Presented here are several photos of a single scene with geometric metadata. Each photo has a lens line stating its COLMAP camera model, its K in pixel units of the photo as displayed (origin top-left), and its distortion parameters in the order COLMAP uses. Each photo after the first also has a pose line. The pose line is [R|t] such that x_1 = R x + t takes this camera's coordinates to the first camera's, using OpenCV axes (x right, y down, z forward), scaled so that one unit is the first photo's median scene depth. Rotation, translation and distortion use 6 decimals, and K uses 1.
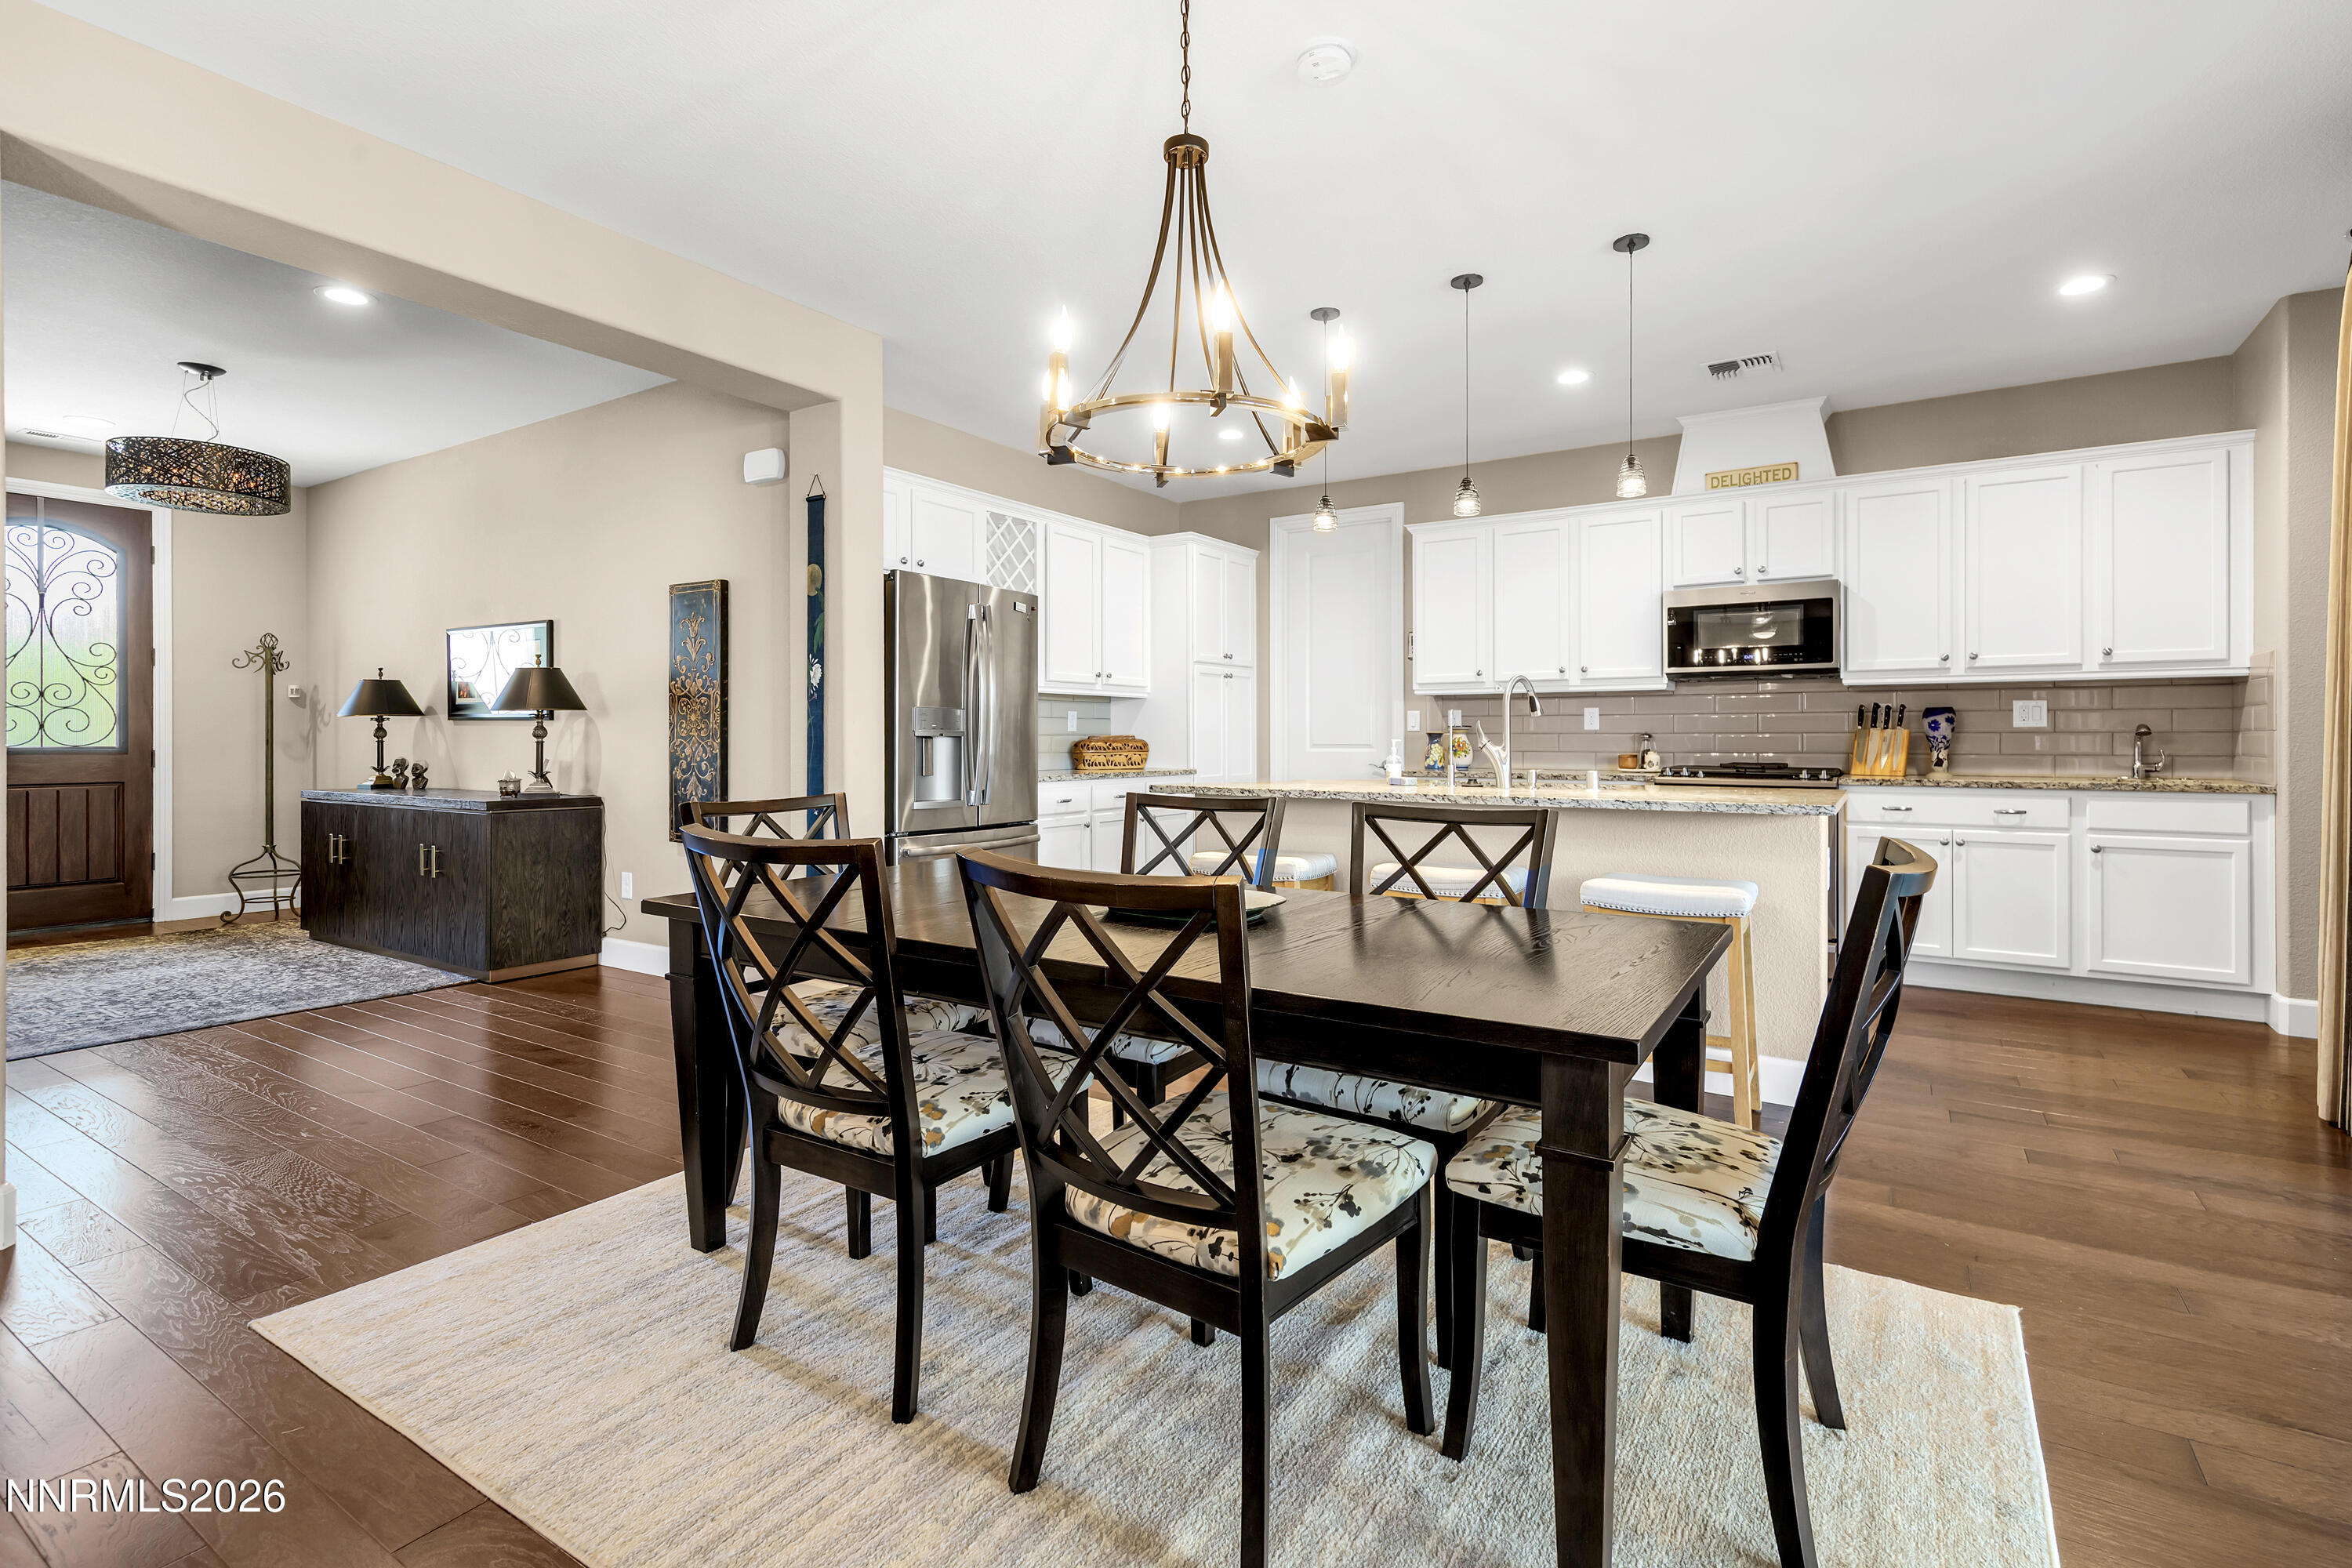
lens RADIAL K [[1104.1, 0, 1165.6], [0, 1104.1, 745.1], [0, 0, 1]] dist [0.010413, 0.000174]
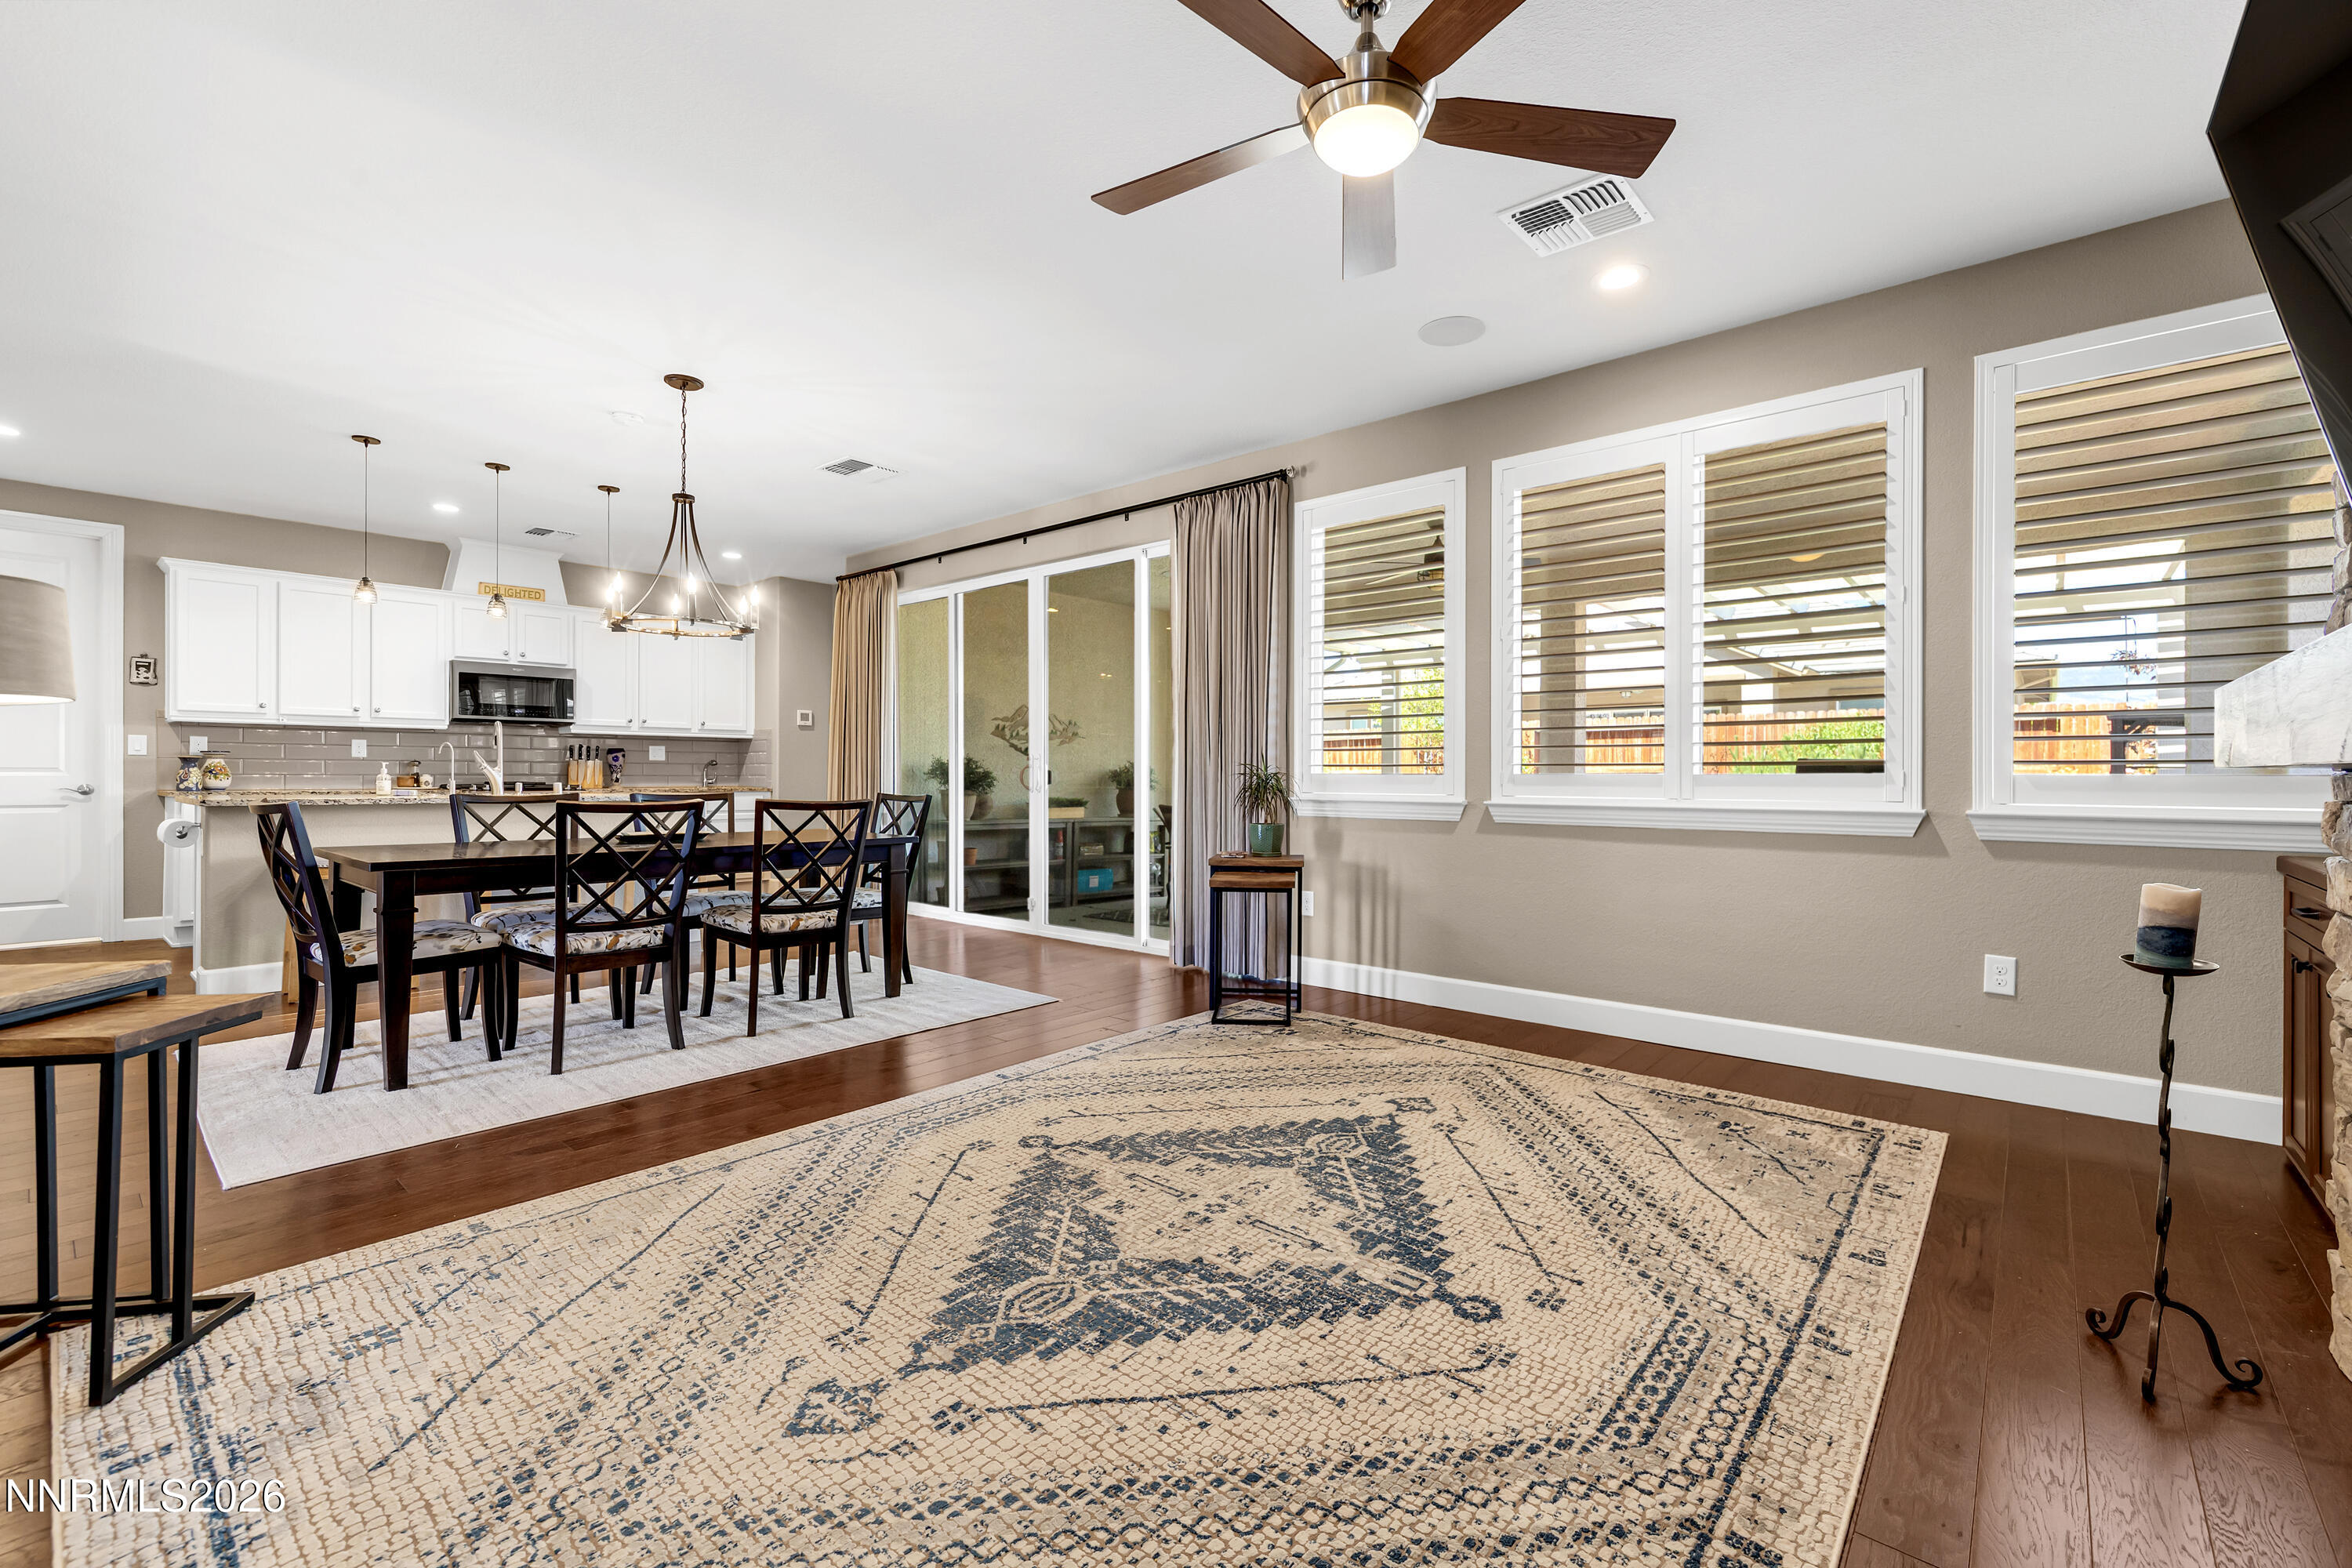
lens RADIAL K [[1013.0, 0, 1208.8], [0, 1013.0, 771.7], [0, 0, 1]] dist [0.000360, -0.000127]
pose [[0.136129, 0.004062, 0.990683, -0.771930], [0.001728, 0.999989, -0.004338, 0.011618], [-0.990690, 0.002303, 0.136121, -0.140090]]
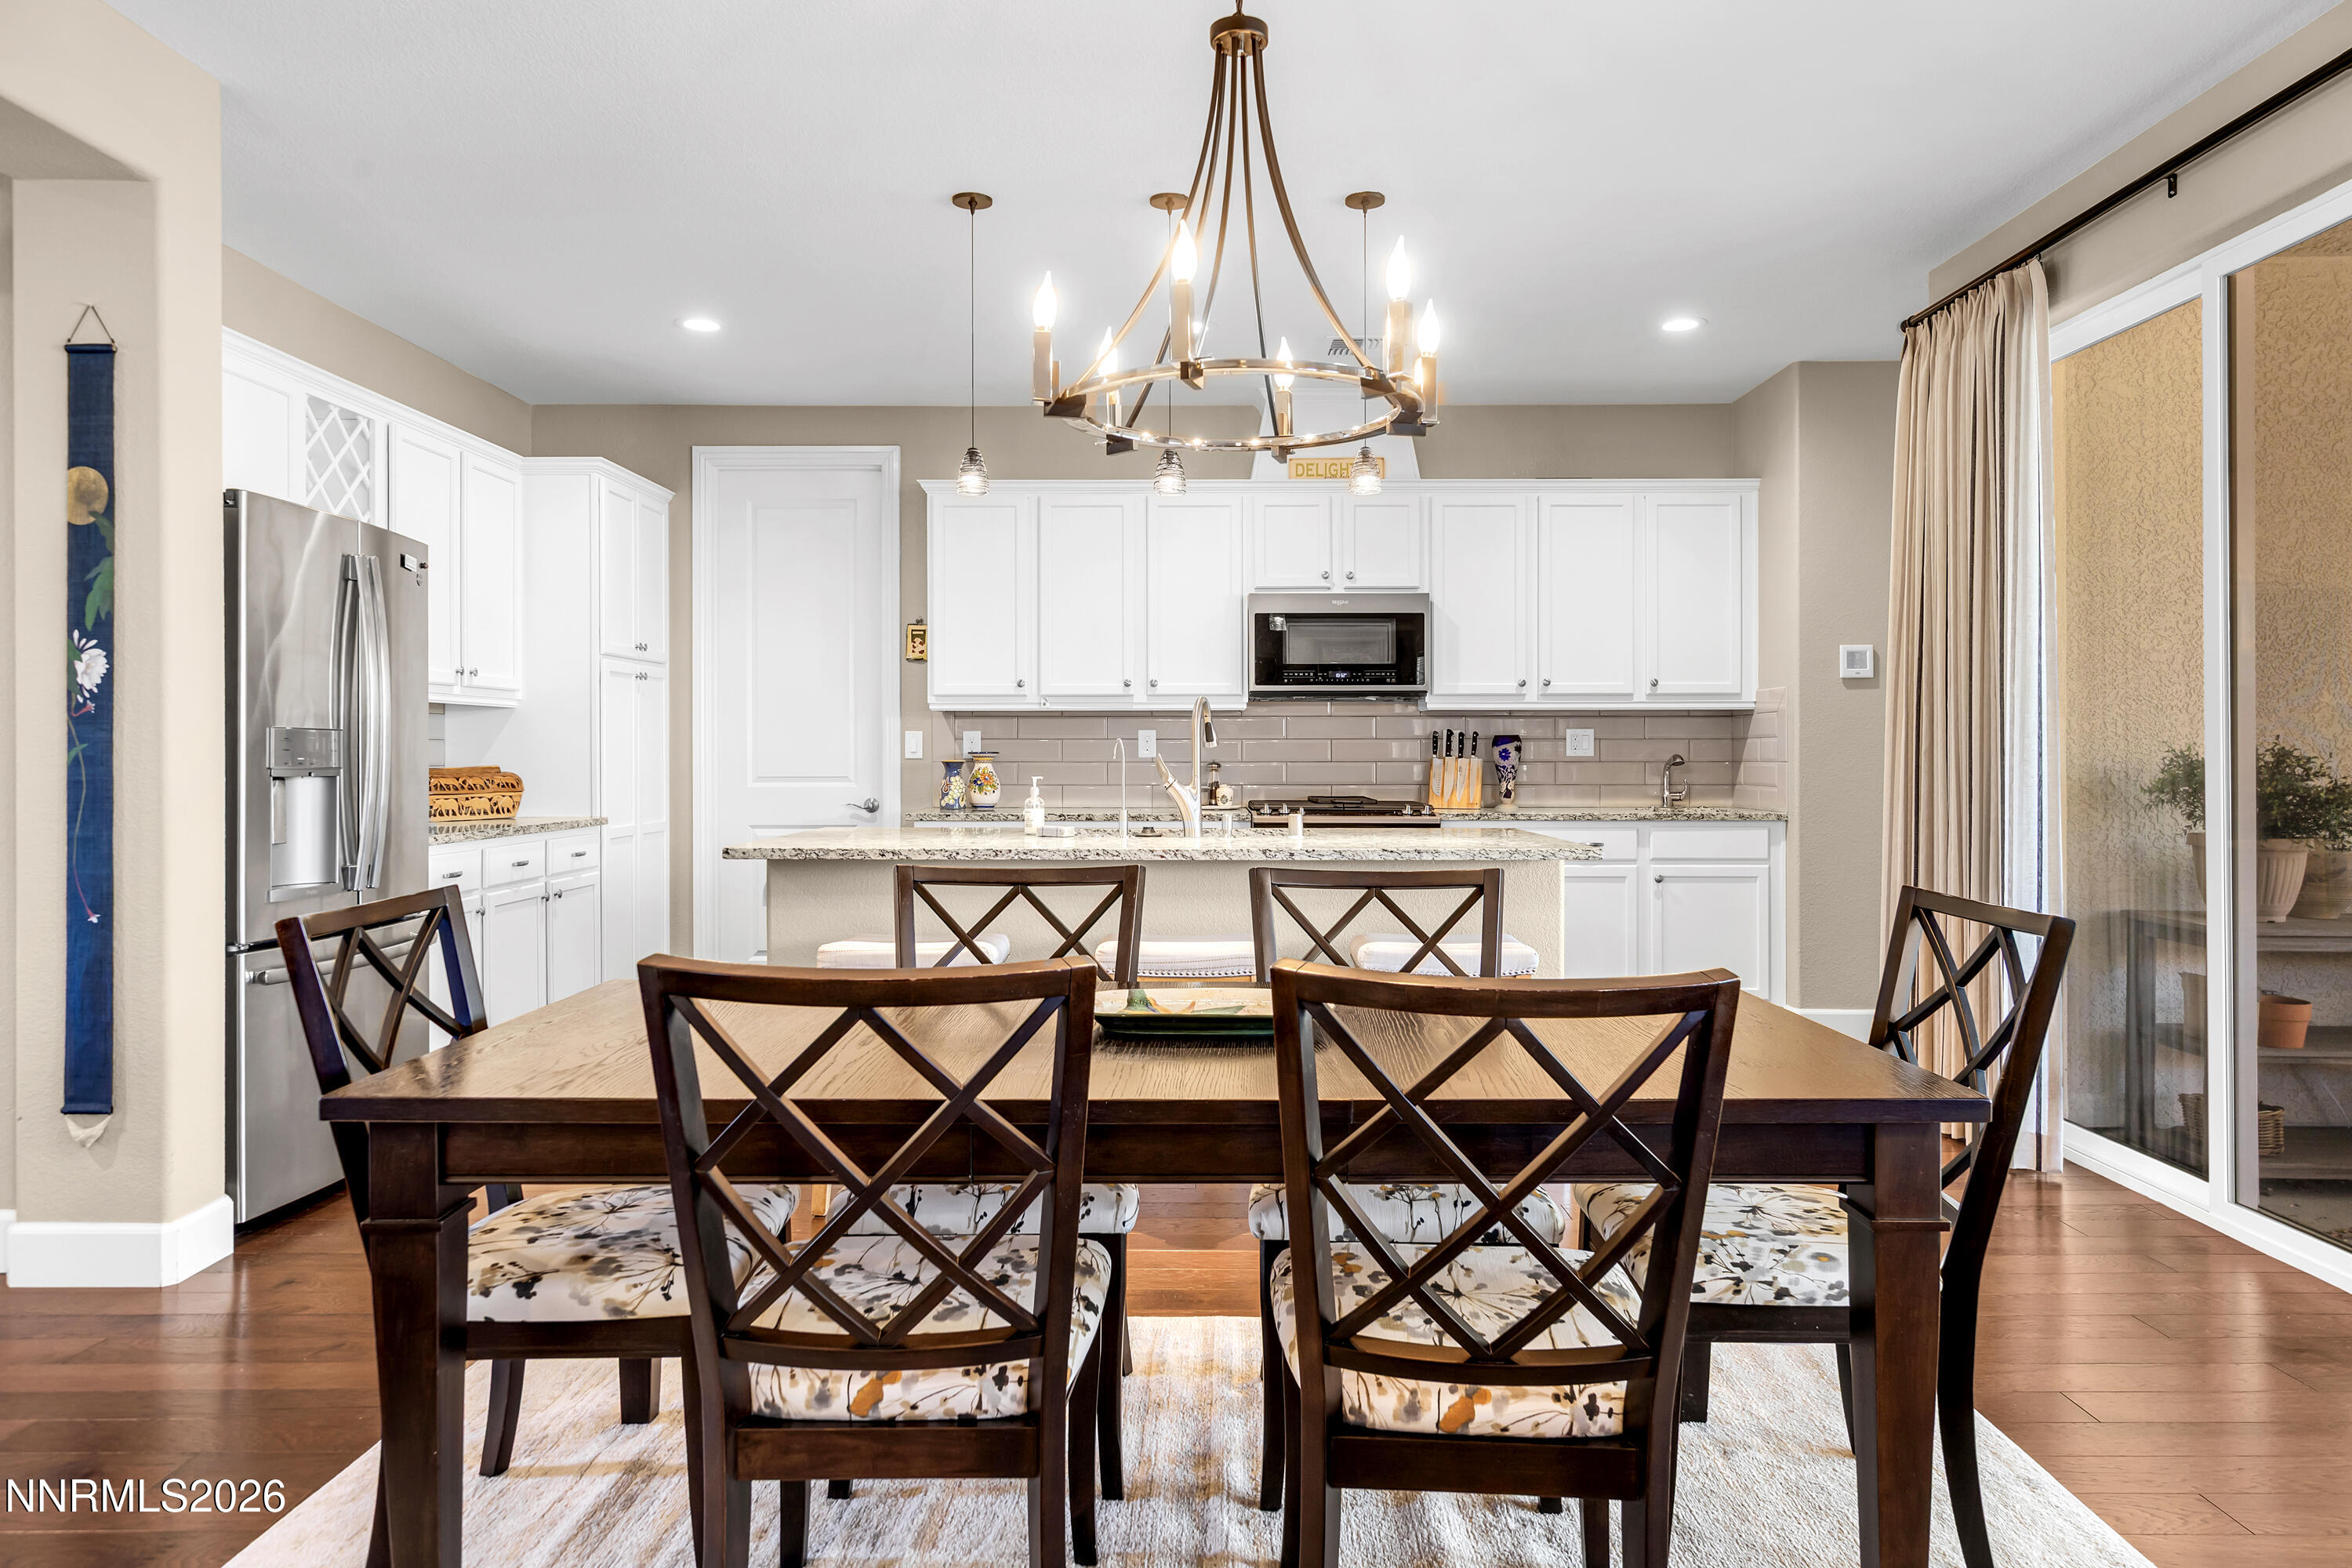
lens RADIAL K [[1543.8, 0, 1196.1], [0, 1543.8, 760.6], [0, 0, 1]] dist [0.004923, 0.000160]
pose [[0.839107, -0.003608, 0.543954, -0.243032], [0.005042, 0.999987, -0.001145, -0.012612], [-0.543943, 0.003703, 0.839114, 0.046648]]
